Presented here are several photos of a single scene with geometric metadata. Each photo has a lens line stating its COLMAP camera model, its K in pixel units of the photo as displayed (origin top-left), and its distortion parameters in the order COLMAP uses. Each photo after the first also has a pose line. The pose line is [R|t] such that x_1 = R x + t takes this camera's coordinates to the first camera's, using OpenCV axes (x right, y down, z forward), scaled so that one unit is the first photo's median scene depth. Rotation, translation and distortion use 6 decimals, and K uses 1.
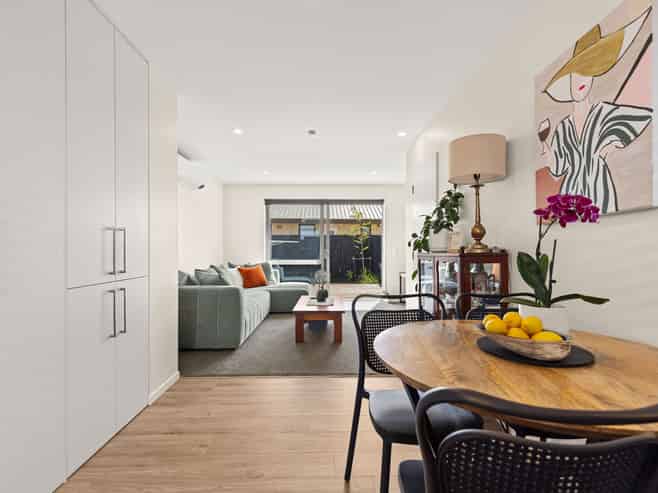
lens RADIAL K [[334.5, 0, 329.0], [0, 334.5, 246.5], [0, 0, 1]] dist [0.021598, 0.000536]
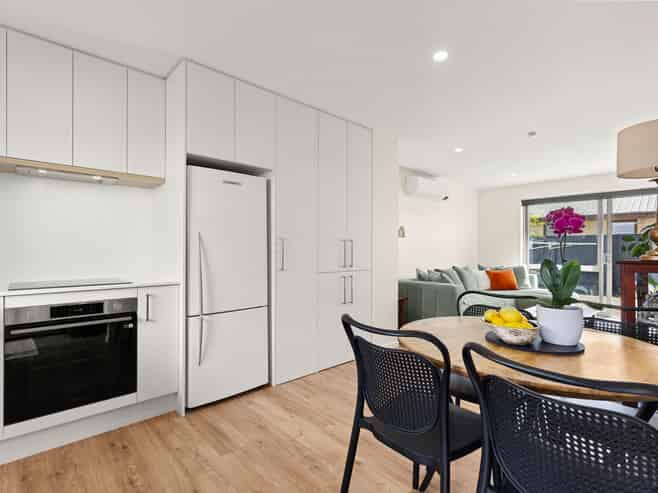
lens RADIAL K [[334.5, 0, 329.0], [0, 334.5, 246.5], [0, 0, 1]] dist [0.021598, 0.000536]
pose [[0.665330, -0.003634, -0.746541, 0.213694], [-0.000884, 0.999984, -0.005656, -0.004554], [0.746549, 0.004423, 0.665316, -0.068348]]
